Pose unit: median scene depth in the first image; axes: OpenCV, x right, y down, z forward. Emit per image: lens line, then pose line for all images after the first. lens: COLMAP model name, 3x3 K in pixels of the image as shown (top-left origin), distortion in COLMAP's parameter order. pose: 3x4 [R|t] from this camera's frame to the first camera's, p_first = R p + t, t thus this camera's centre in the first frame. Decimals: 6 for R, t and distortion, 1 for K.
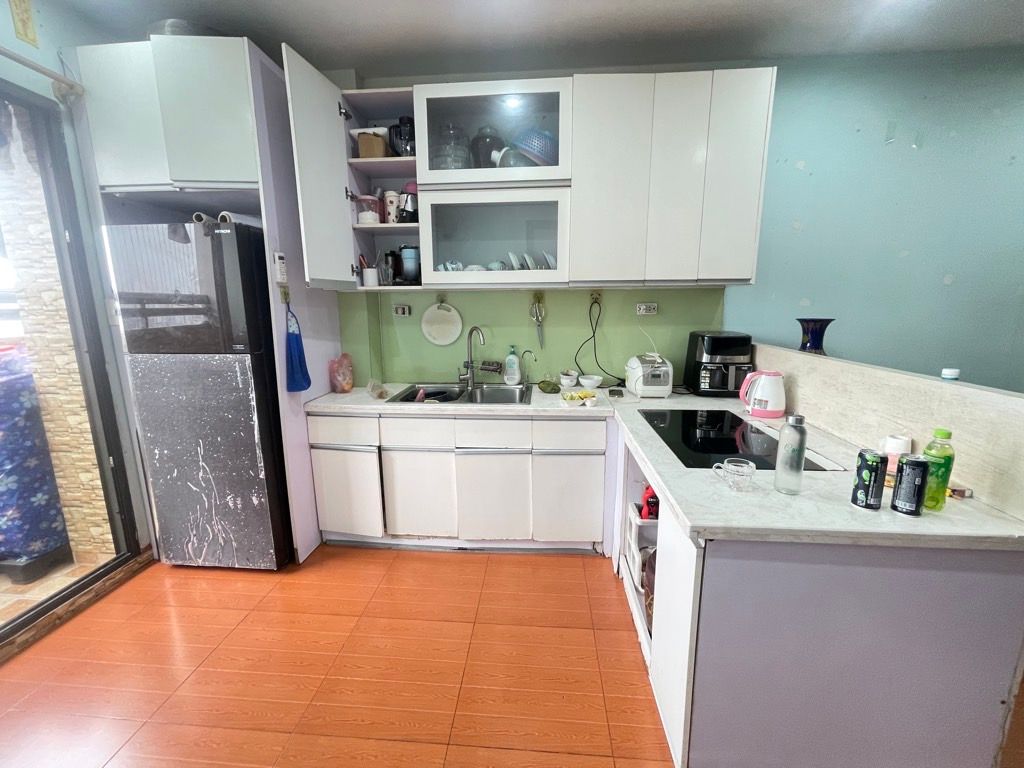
lens RADIAL K [[416.2, 0, 503.6], [0, 416.2, 383.5], [0, 0, 1]] dist [-0.001106, 0.000328]
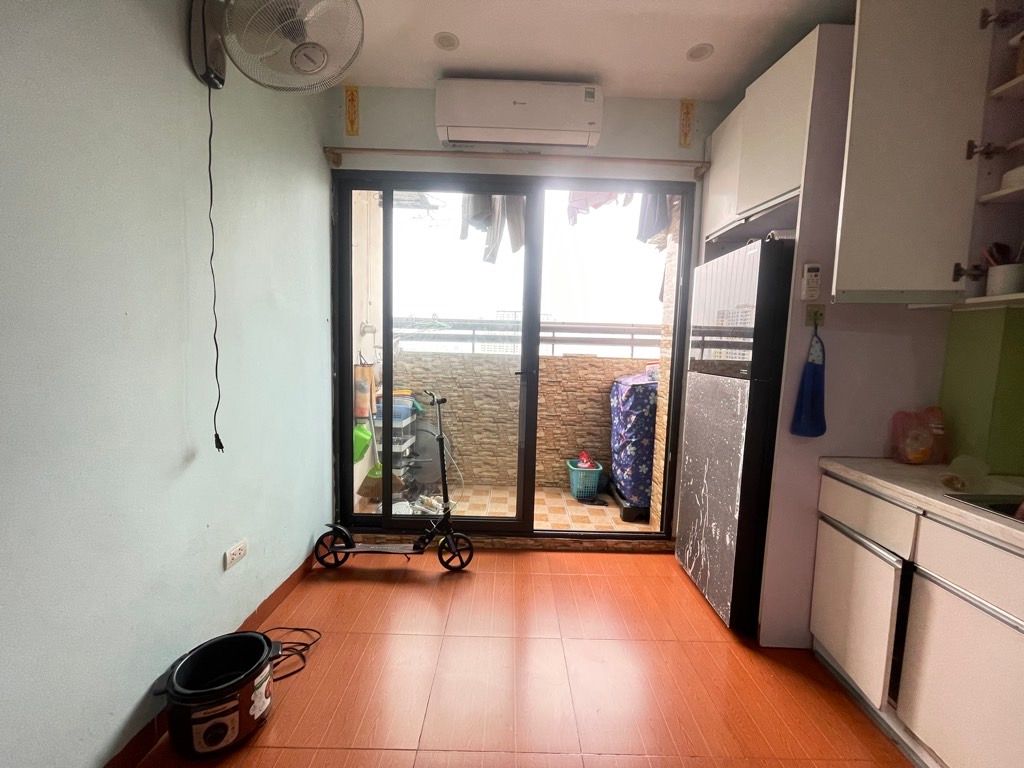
lens RADIAL K [[416.2, 0, 508.6], [0, 416.2, 381.9], [0, 0, 1]] dist [-0.001106, 0.000328]
pose [[0.077722, 0.097885, -0.992158, 0.233594], [-0.212429, 0.973941, 0.079447, -0.025518], [0.974081, 0.204589, 0.096491, 0.367317]]
